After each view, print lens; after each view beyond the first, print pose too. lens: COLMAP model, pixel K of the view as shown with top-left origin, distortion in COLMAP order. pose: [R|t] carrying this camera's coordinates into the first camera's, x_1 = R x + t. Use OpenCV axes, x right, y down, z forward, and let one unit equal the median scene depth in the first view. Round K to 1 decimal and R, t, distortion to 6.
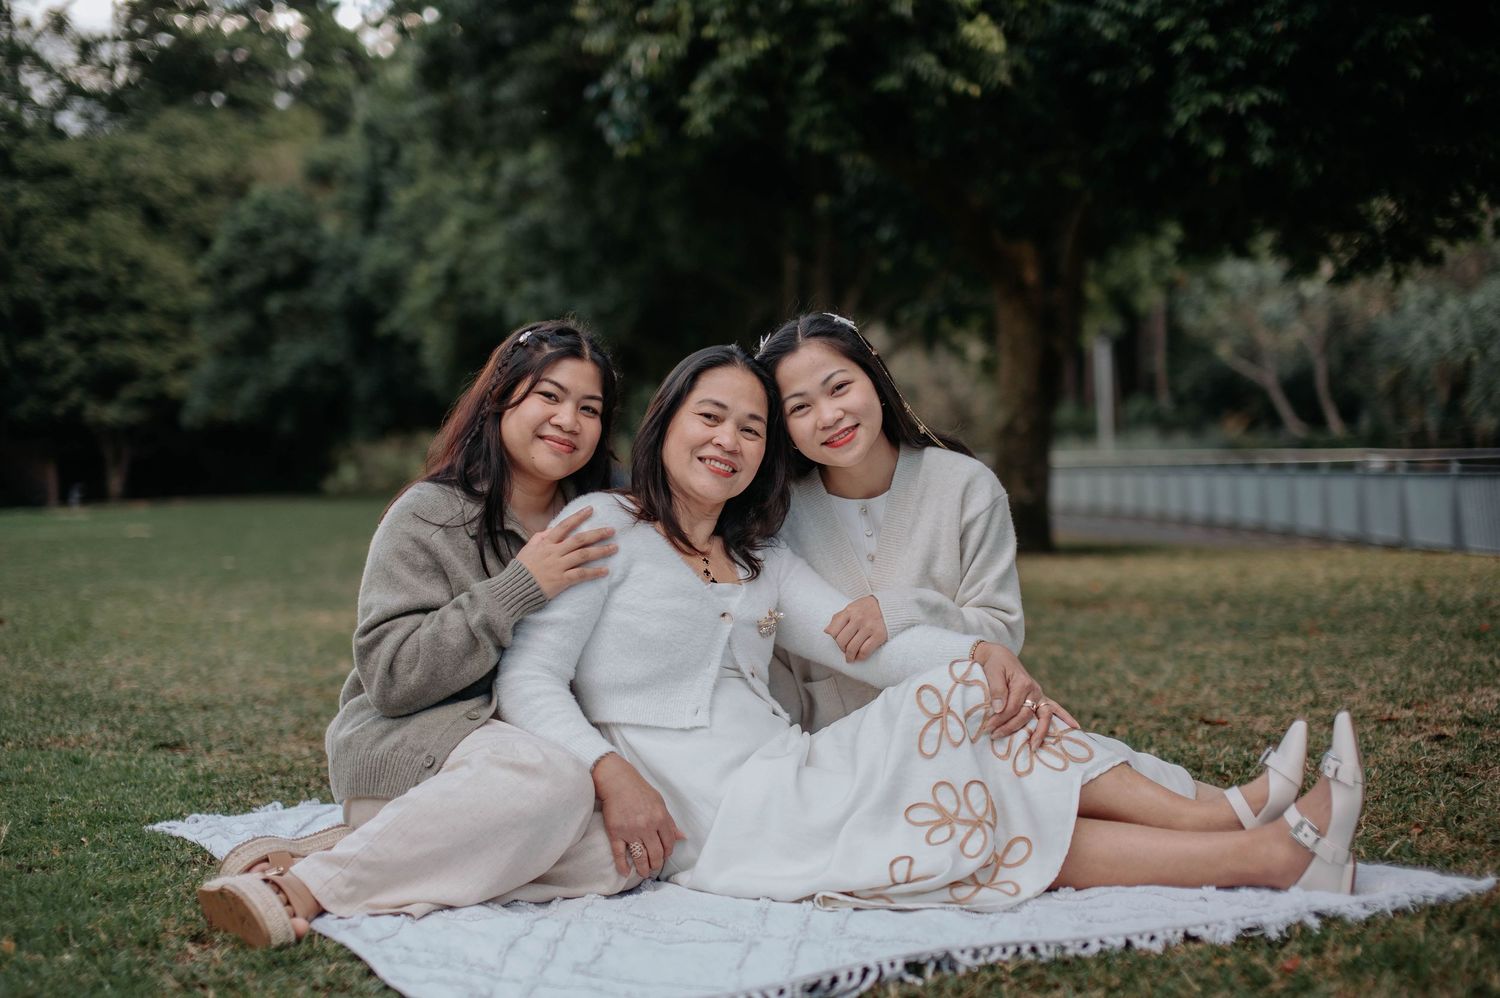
lens RADIAL K [[2195.3, 0, 750.0], [0, 2195.3, 499.0], [0, 0, 1]] dist [-0.121873, 0.086760]
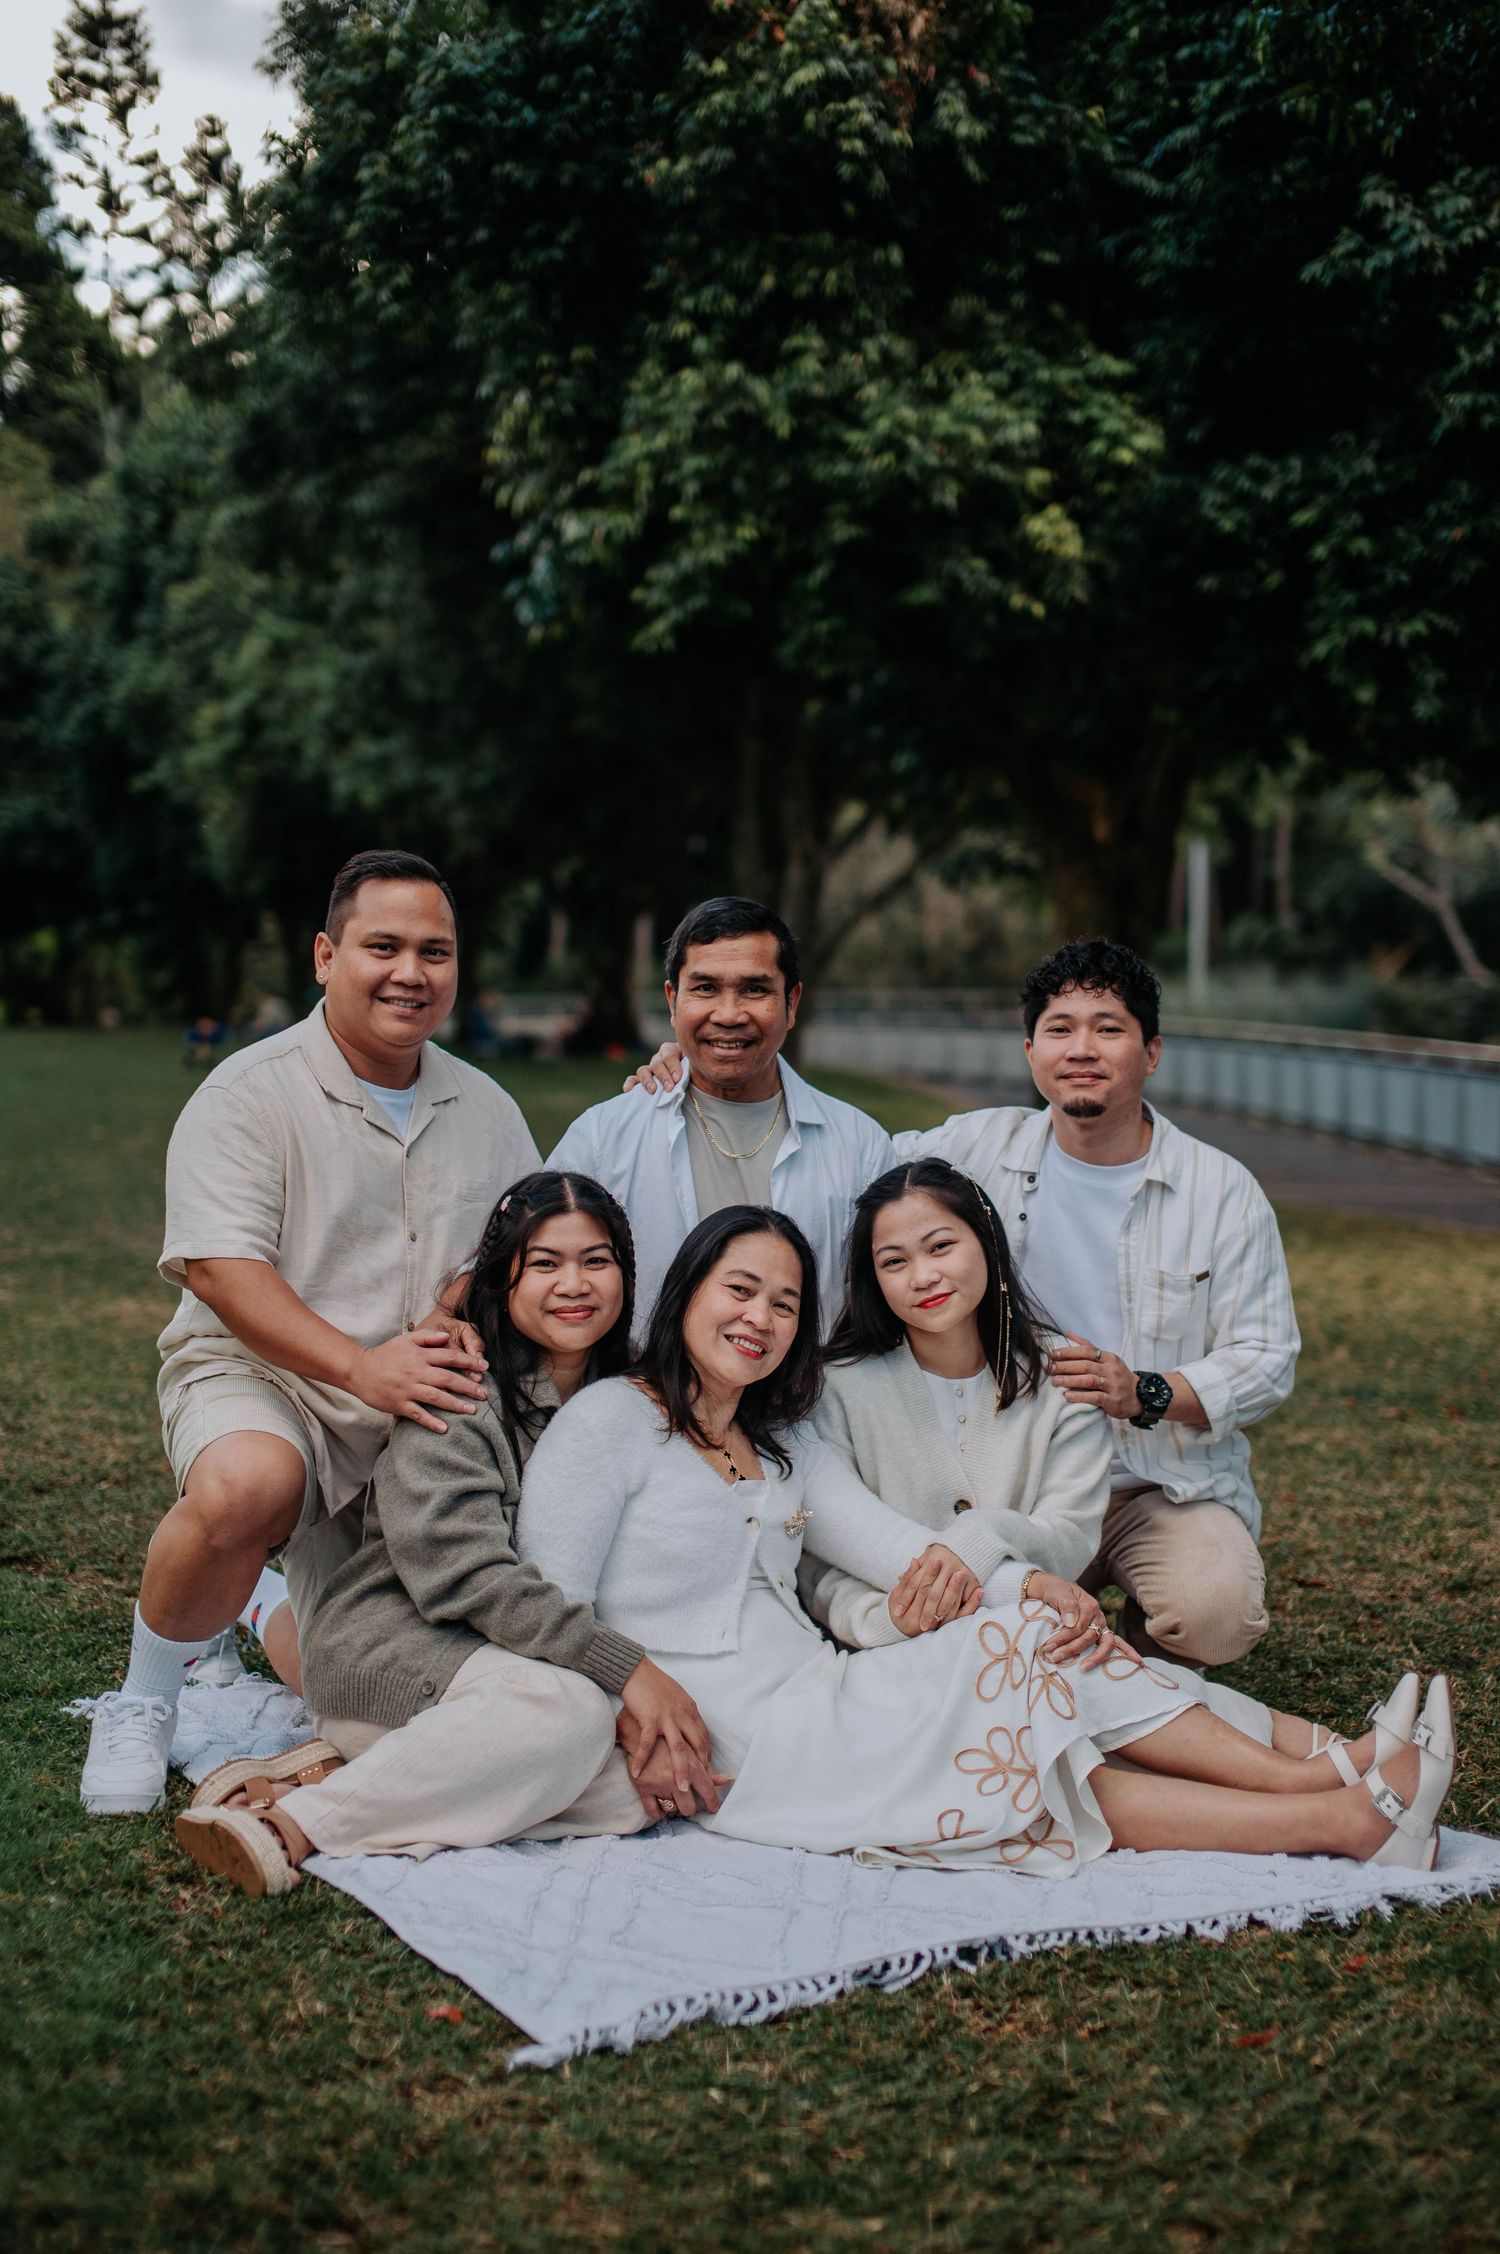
lens RADIAL K [[3298.8, 0, 750.0], [0, 3298.8, 1127.0], [0, 0, 1]] dist [-0.121873, 0.086760]
pose [[0.998837, 0.039174, 0.028111, -0.025784], [-0.040017, 0.998746, 0.030072, -0.064727], [-0.026898, -0.031162, 0.999152, -0.147513]]
